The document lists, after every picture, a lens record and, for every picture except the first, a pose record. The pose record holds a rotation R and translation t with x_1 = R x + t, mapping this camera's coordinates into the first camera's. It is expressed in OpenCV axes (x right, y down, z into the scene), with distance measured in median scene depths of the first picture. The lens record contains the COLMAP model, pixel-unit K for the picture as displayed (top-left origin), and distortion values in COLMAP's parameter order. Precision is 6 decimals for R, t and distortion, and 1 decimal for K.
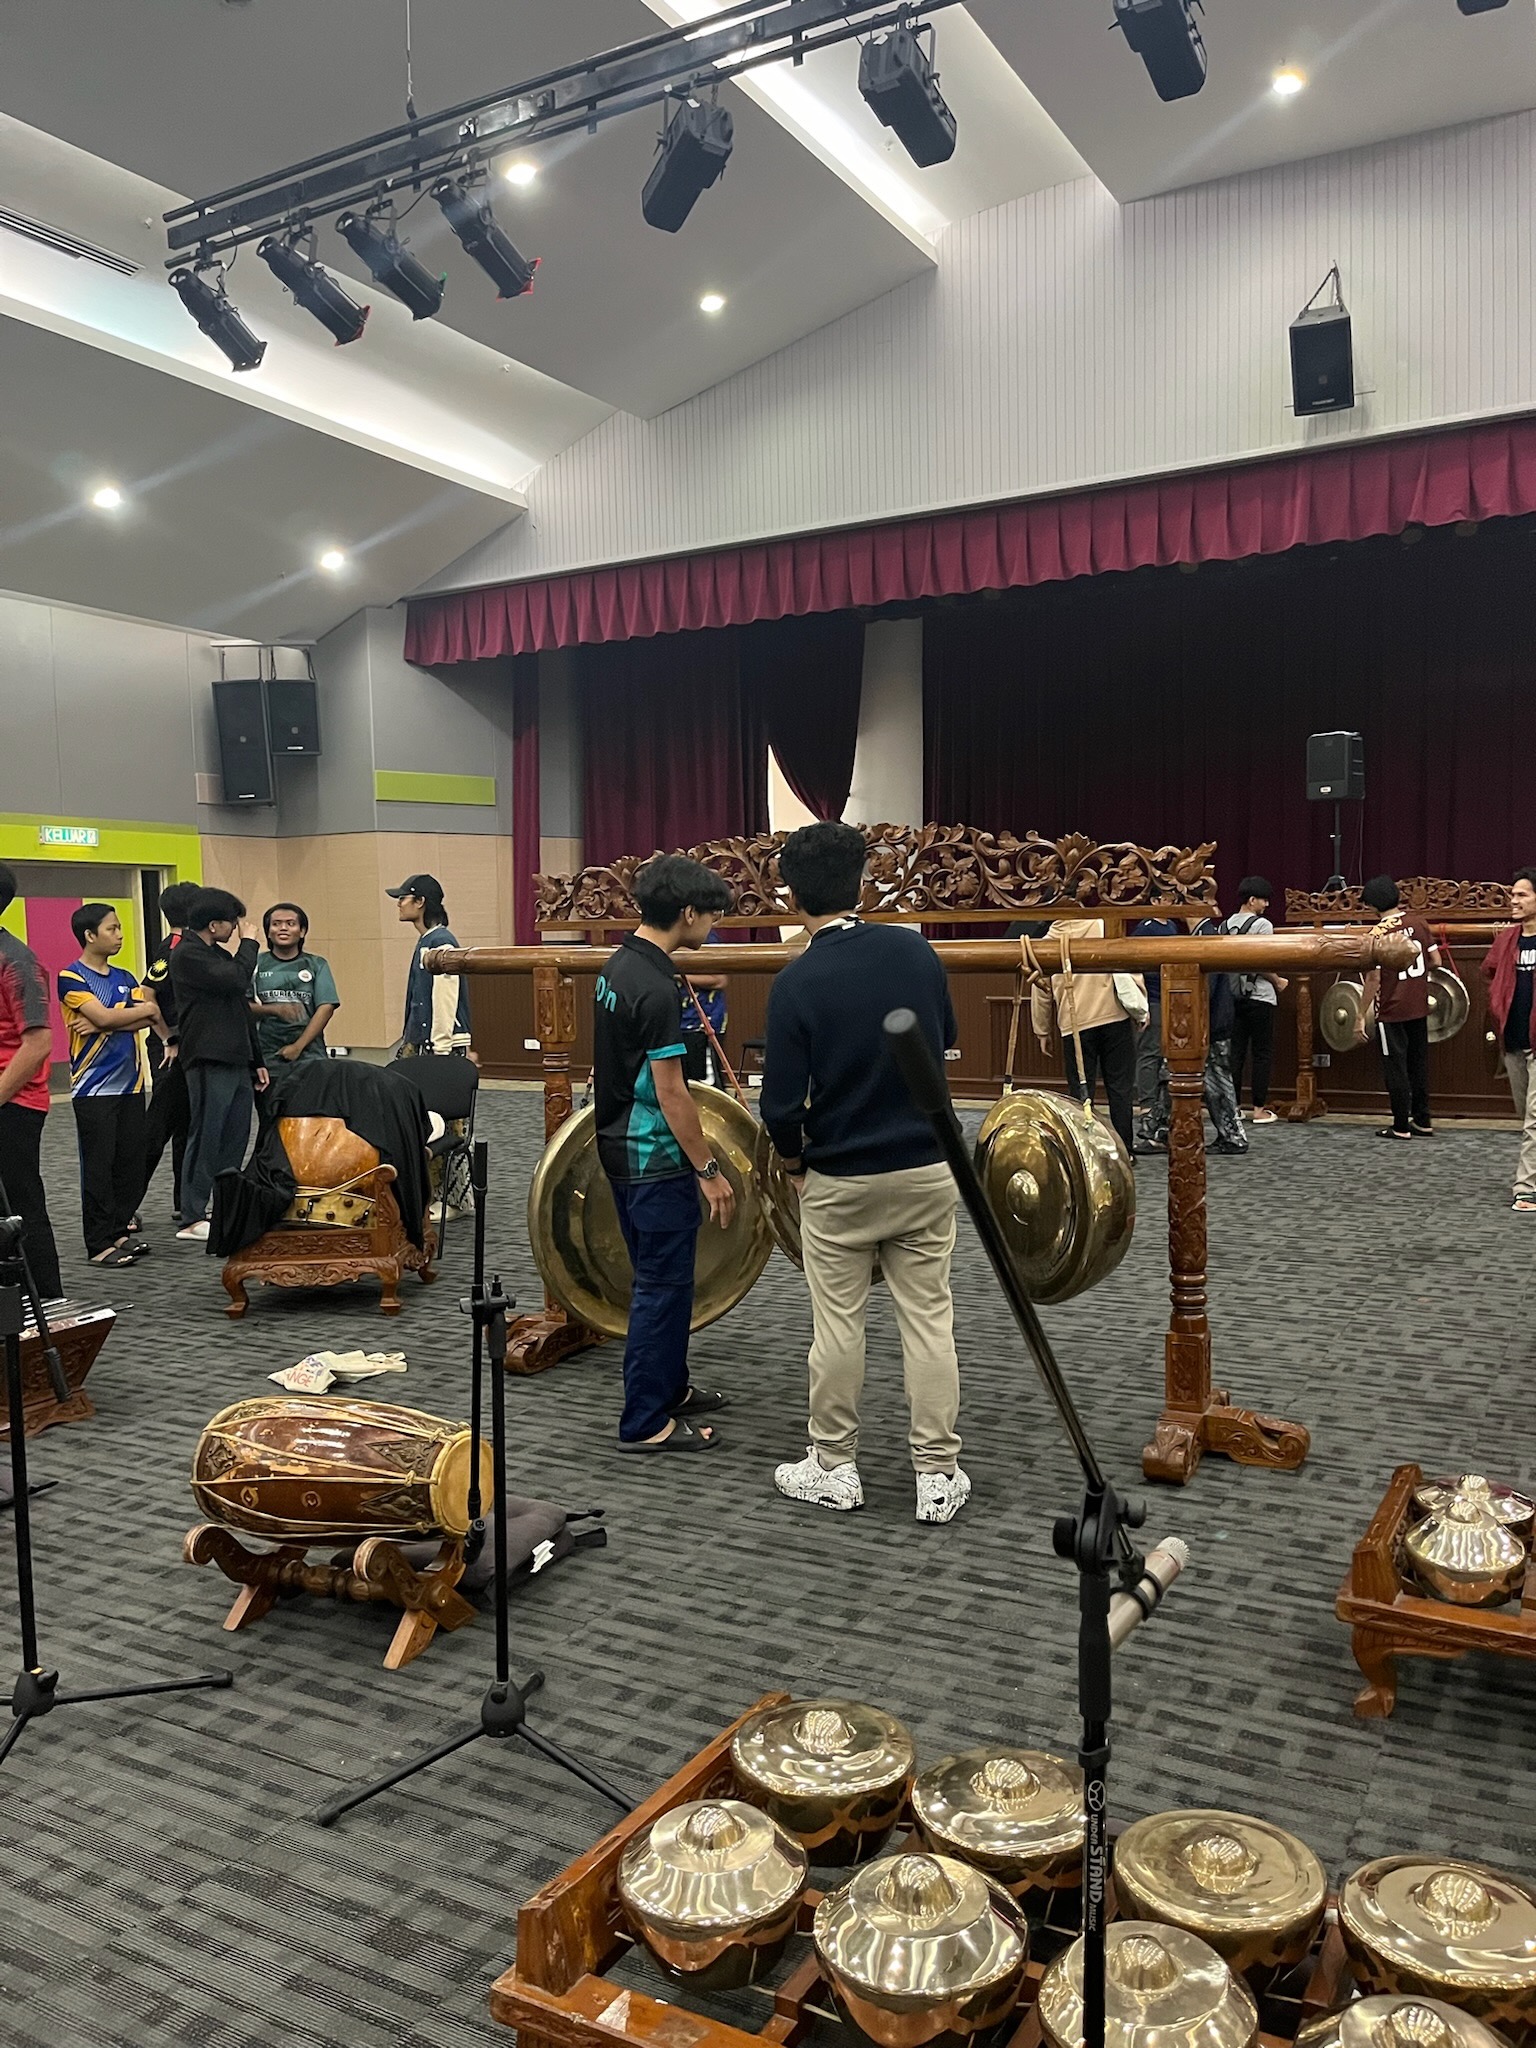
lens RADIAL K [[1490.5, 0, 797.4], [0, 1490.5, 1033.1], [0, 0, 1]] dist [0.003327, -0.046197]
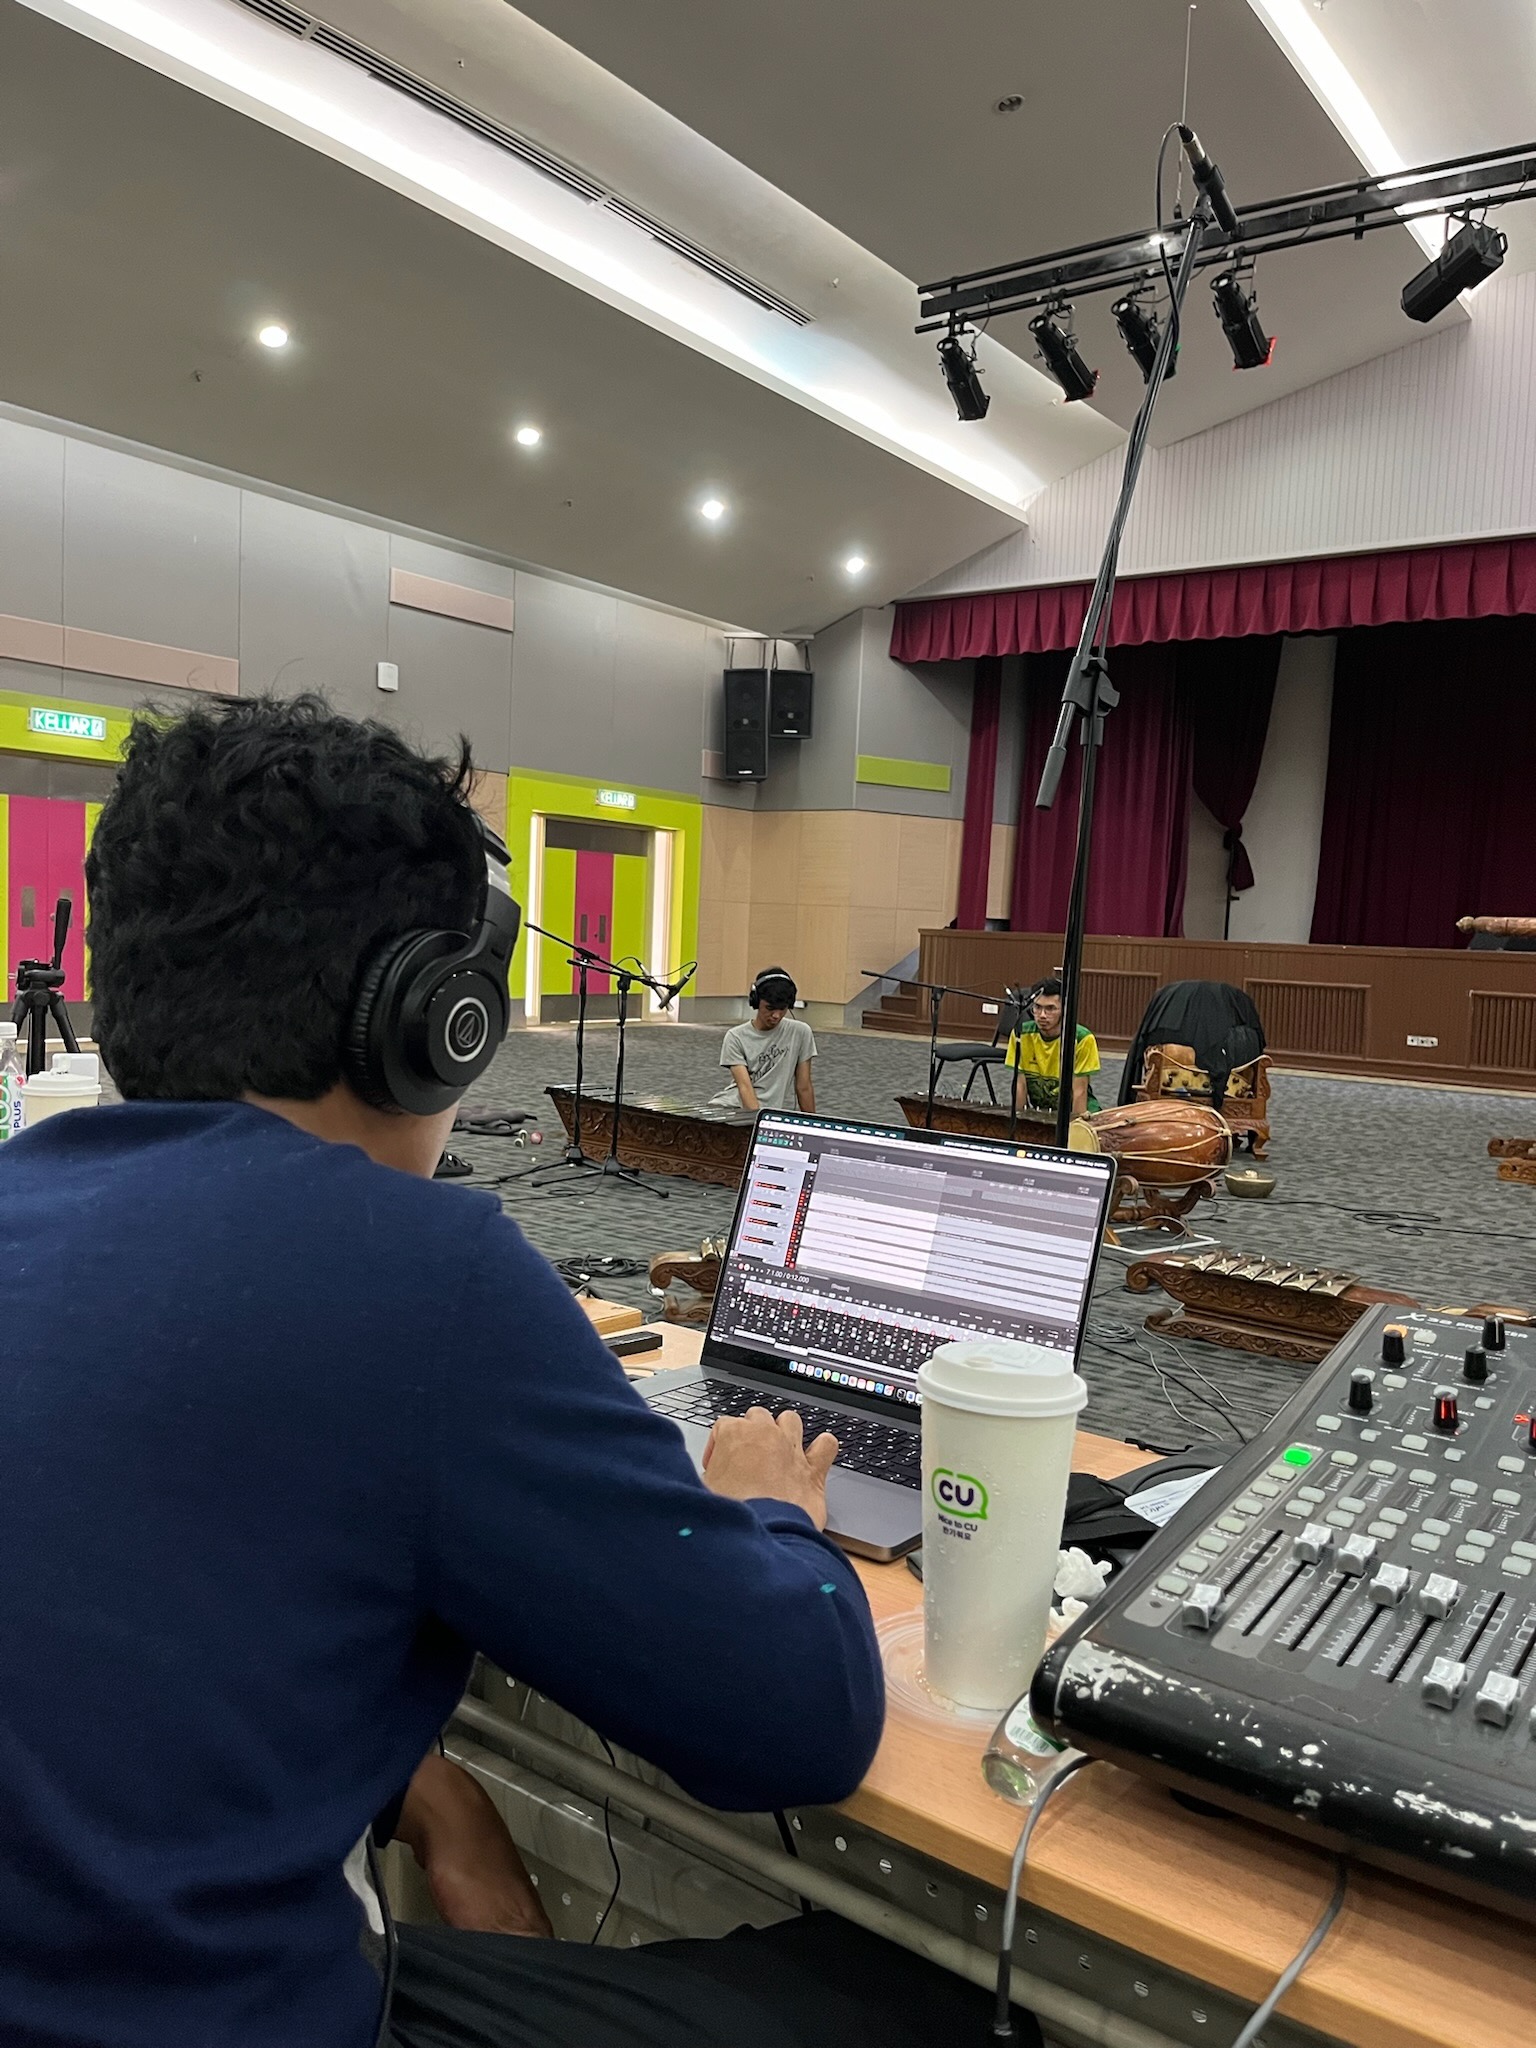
lens RADIAL K [[1490.5, 0, 755.4], [0, 1490.5, 1038.4], [0, 0, 1]] dist [0.003327, -0.046197]
pose [[0.986466, 0.076052, -0.145264, -0.203260], [-0.074931, 0.997102, 0.013181, 0.030558], [0.145845, -0.002118, 0.989305, -0.132948]]
